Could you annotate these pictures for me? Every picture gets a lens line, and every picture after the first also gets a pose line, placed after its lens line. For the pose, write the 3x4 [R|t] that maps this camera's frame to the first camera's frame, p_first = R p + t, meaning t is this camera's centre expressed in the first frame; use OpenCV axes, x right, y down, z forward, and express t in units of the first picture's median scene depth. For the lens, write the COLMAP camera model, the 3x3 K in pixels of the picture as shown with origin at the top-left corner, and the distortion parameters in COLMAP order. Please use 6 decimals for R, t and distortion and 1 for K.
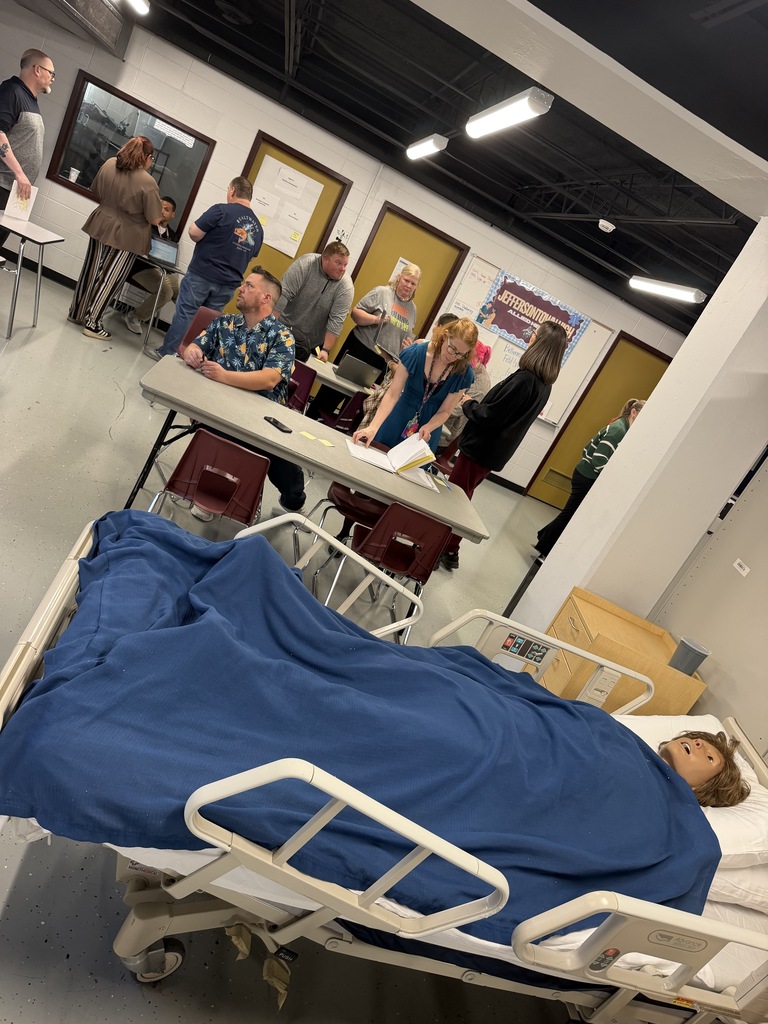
lens RADIAL K [[722.4, 0, 381.3], [0, 722.4, 509.0], [0, 0, 1]] dist [0.025531, -0.026972]
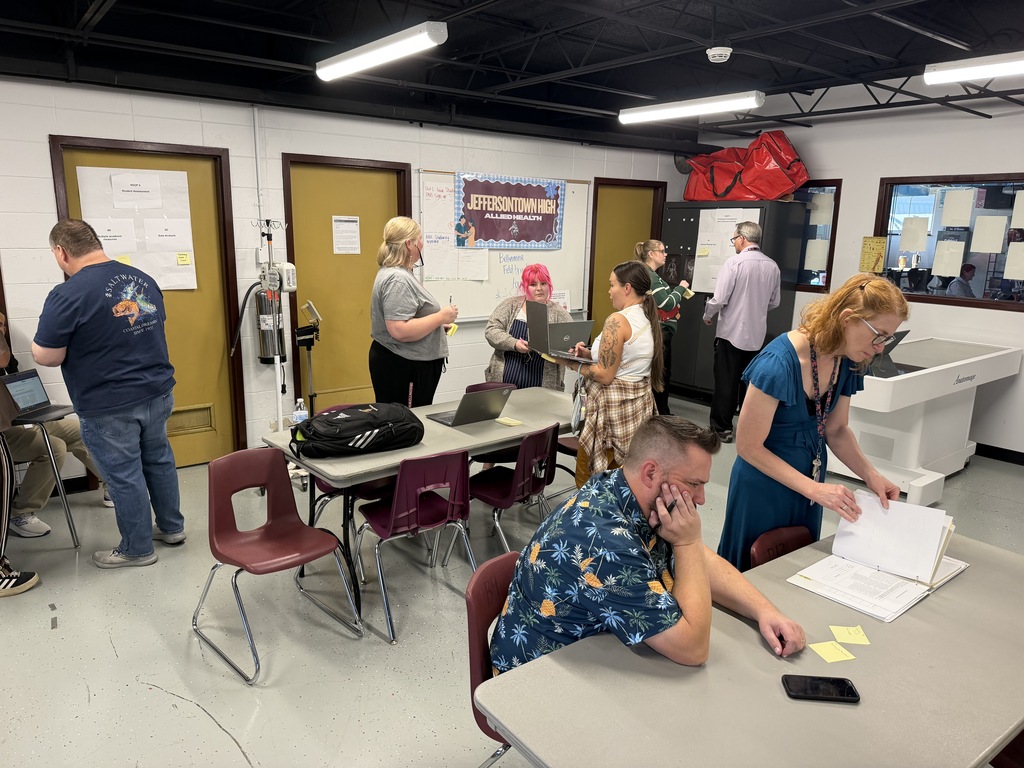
lens RADIAL K [[722.4, 0, 512.8], [0, 722.4, 391.6], [0, 0, 1]] dist [0.025531, -0.026972]
pose [[0.782283, -0.521208, 0.341139, -0.167275], [0.513562, 0.849572, 0.120338, -0.198042], [-0.352543, 0.081057, 0.932278, 0.292791]]
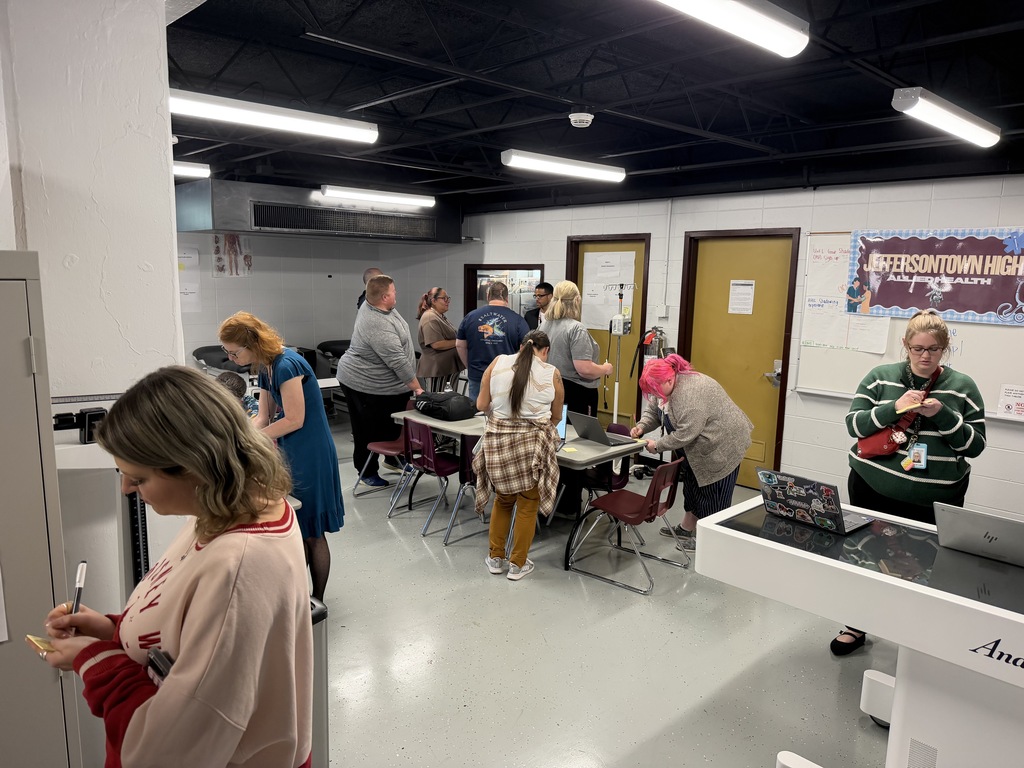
lens RADIAL K [[722.4, 0, 511.0], [0, 722.4, 383.9], [0, 0, 1]] dist [0.025531, -0.026972]
pose [[0.540777, -0.324208, -0.776176, 0.482369], [-0.022715, 0.916773, -0.398762, 0.083734], [0.840859, 0.233272, 0.488405, 0.429565]]
